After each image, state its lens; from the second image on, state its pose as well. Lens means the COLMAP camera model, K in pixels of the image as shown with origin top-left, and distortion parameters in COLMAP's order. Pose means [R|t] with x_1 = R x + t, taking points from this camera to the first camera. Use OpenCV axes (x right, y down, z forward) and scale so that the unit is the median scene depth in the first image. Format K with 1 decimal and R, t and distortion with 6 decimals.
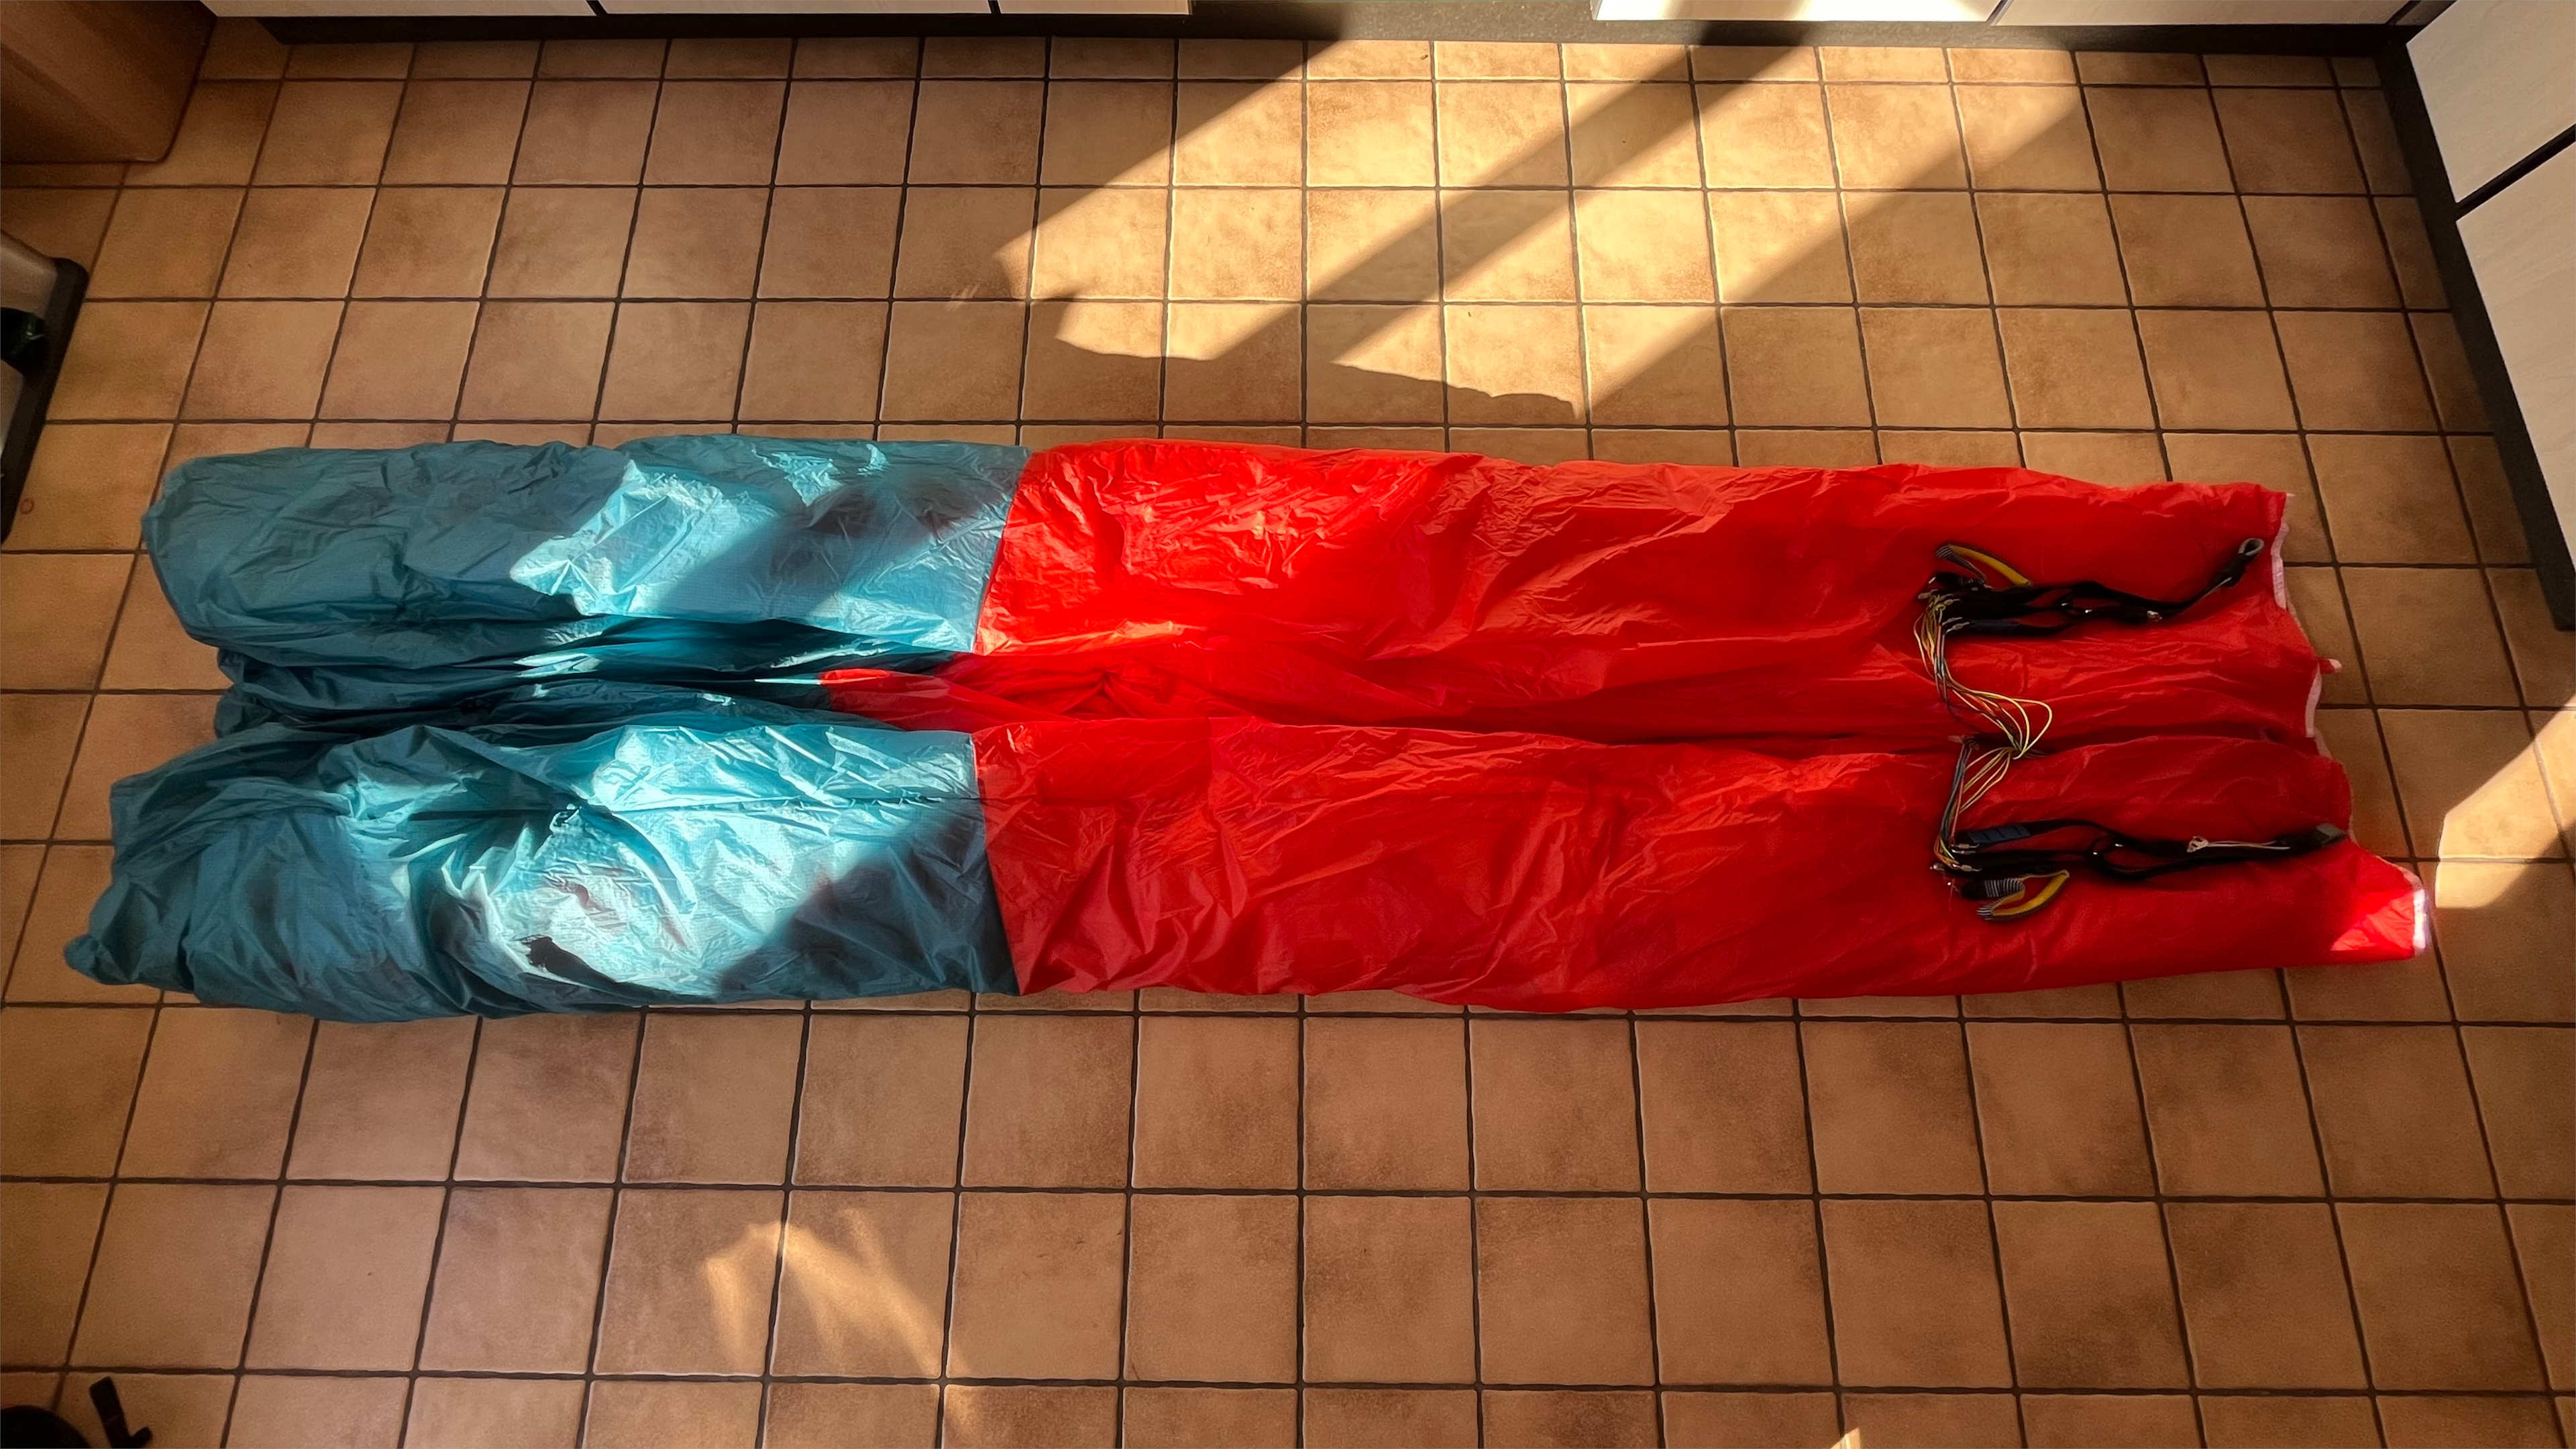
lens RADIAL K [[1109.7, 0, 1288.0], [0, 1109.7, 724.5], [0, 0, 1]] dist [0.001443, -0.000106]
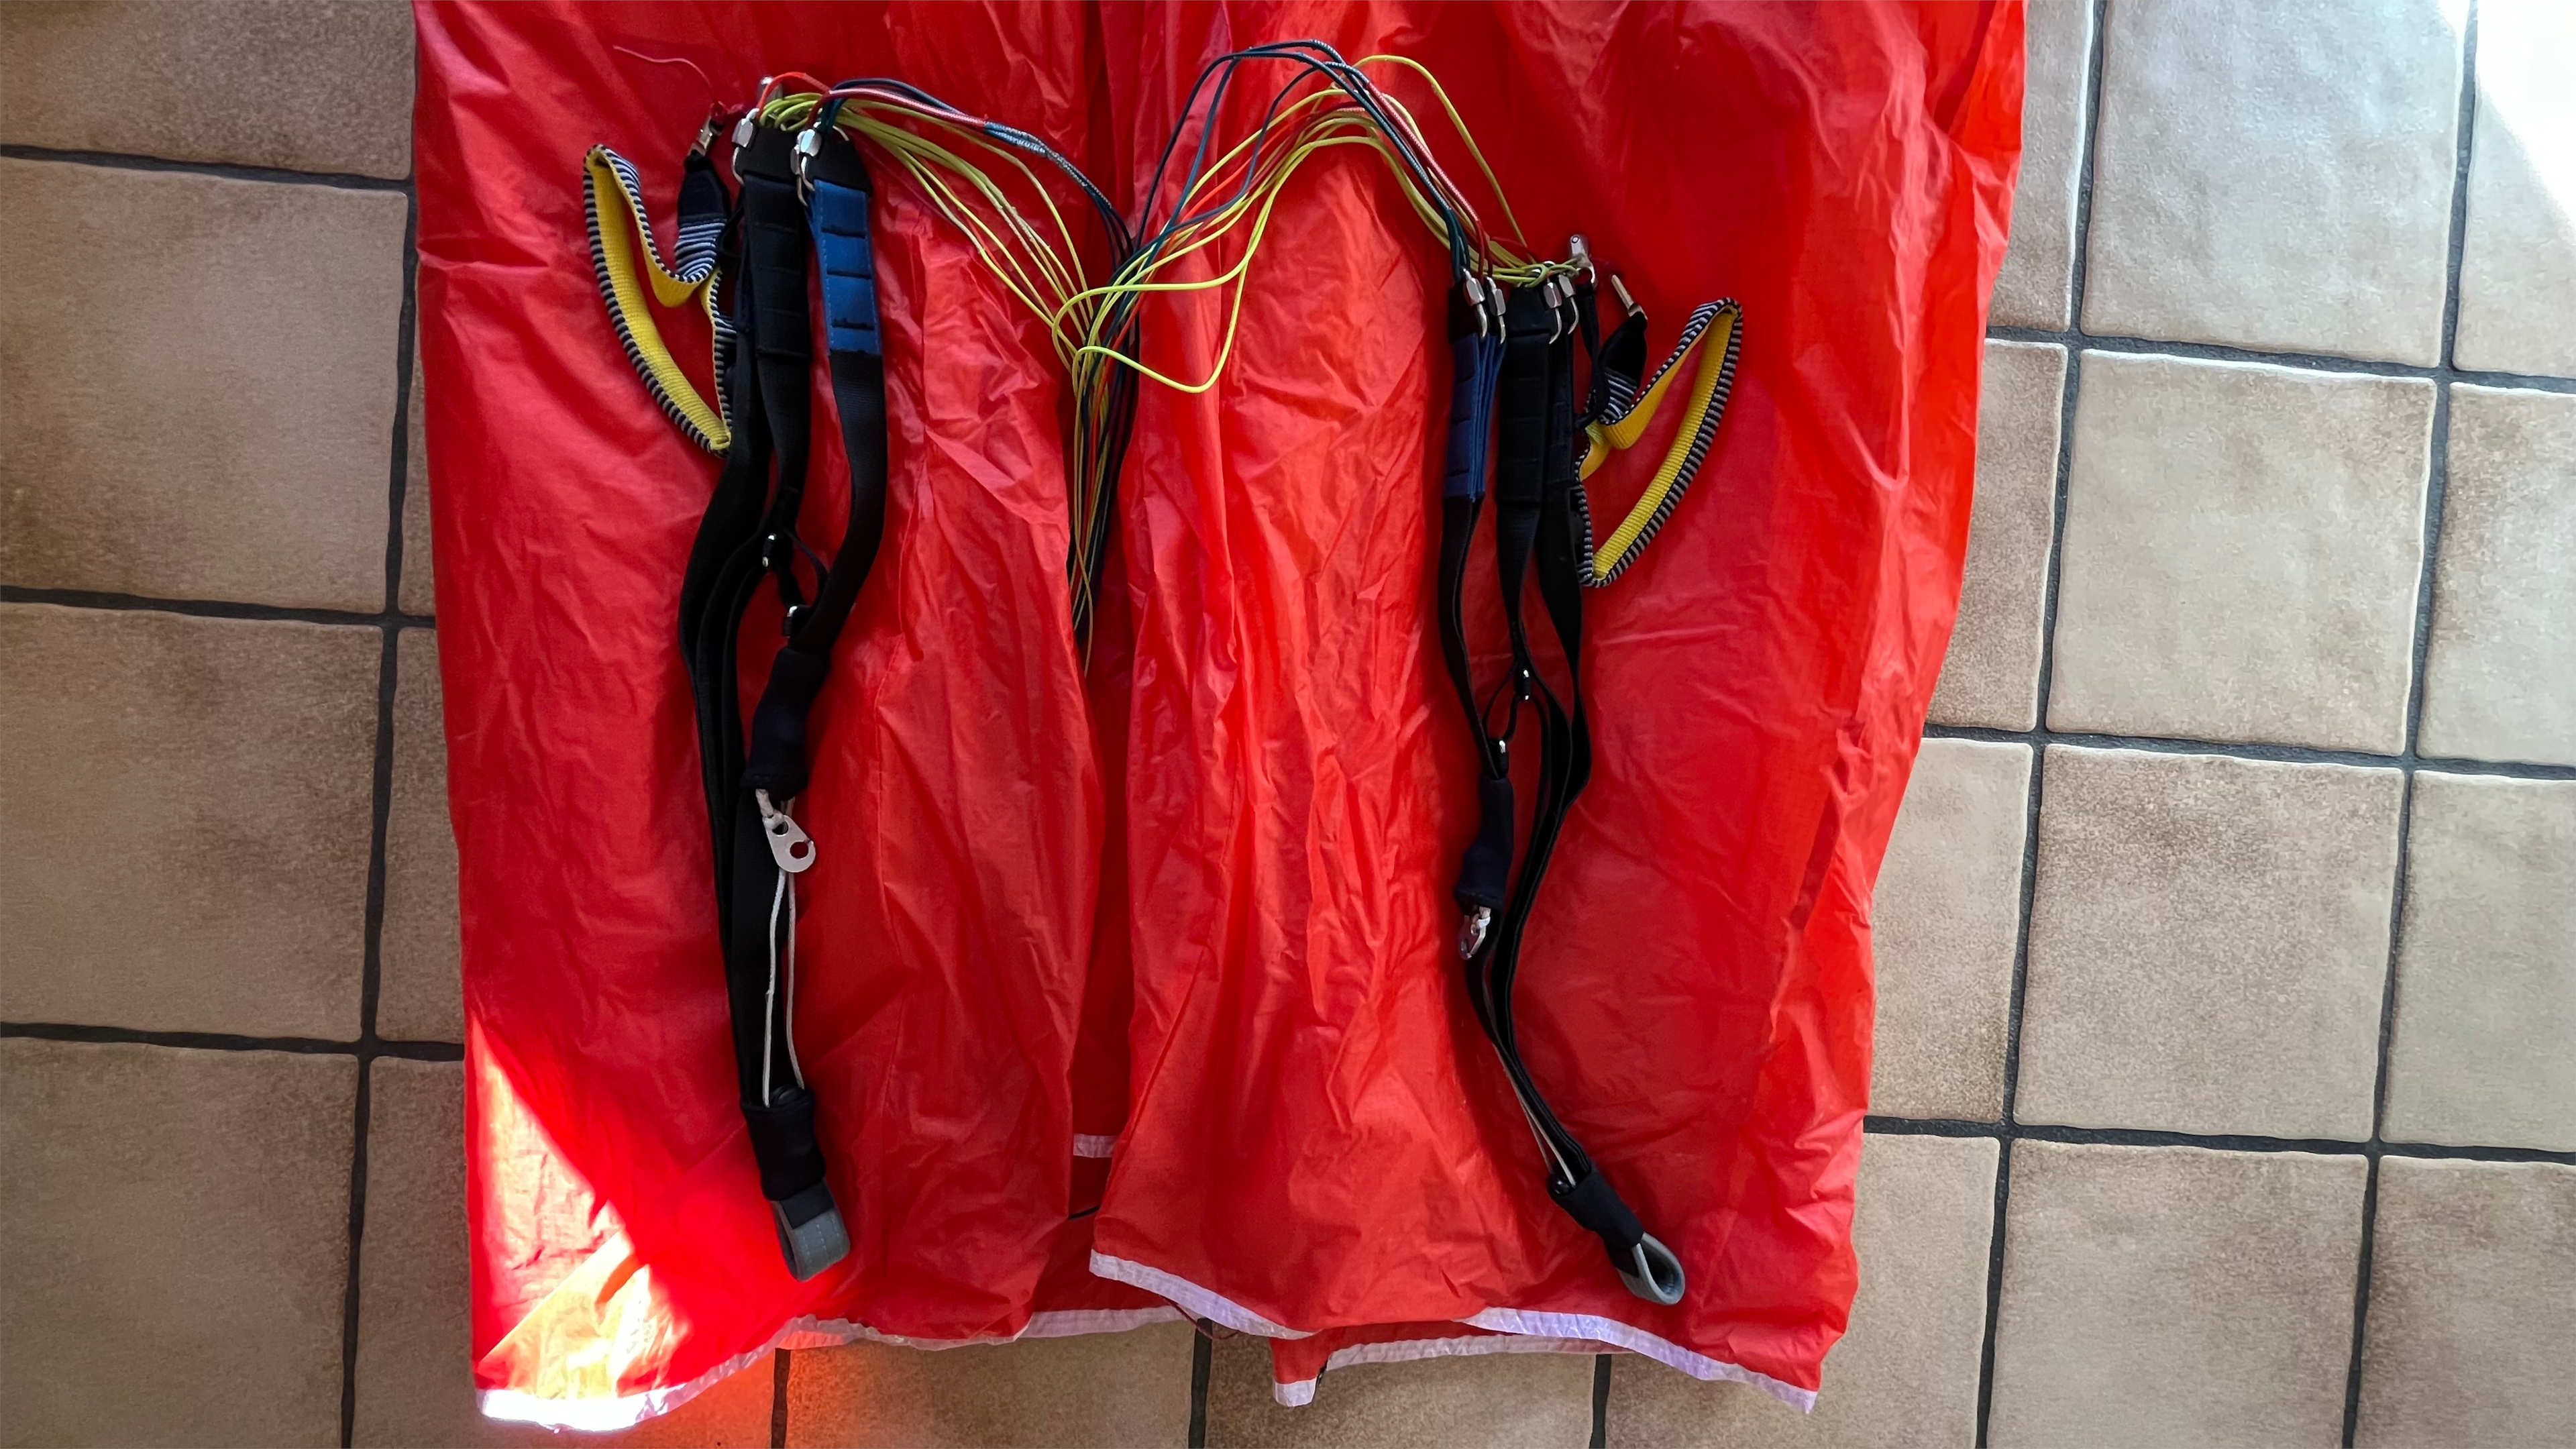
lens RADIAL K [[1109.7, 0, 1288.0], [0, 1109.7, 724.5], [0, 0, 1]] dist [0.001443, -0.000106]
pose [[-0.063472, 0.997888, 0.013820, 0.695160], [-0.976453, -0.064958, 0.205716, -0.105000], [0.206179, -0.000438, 0.978514, 0.625079]]
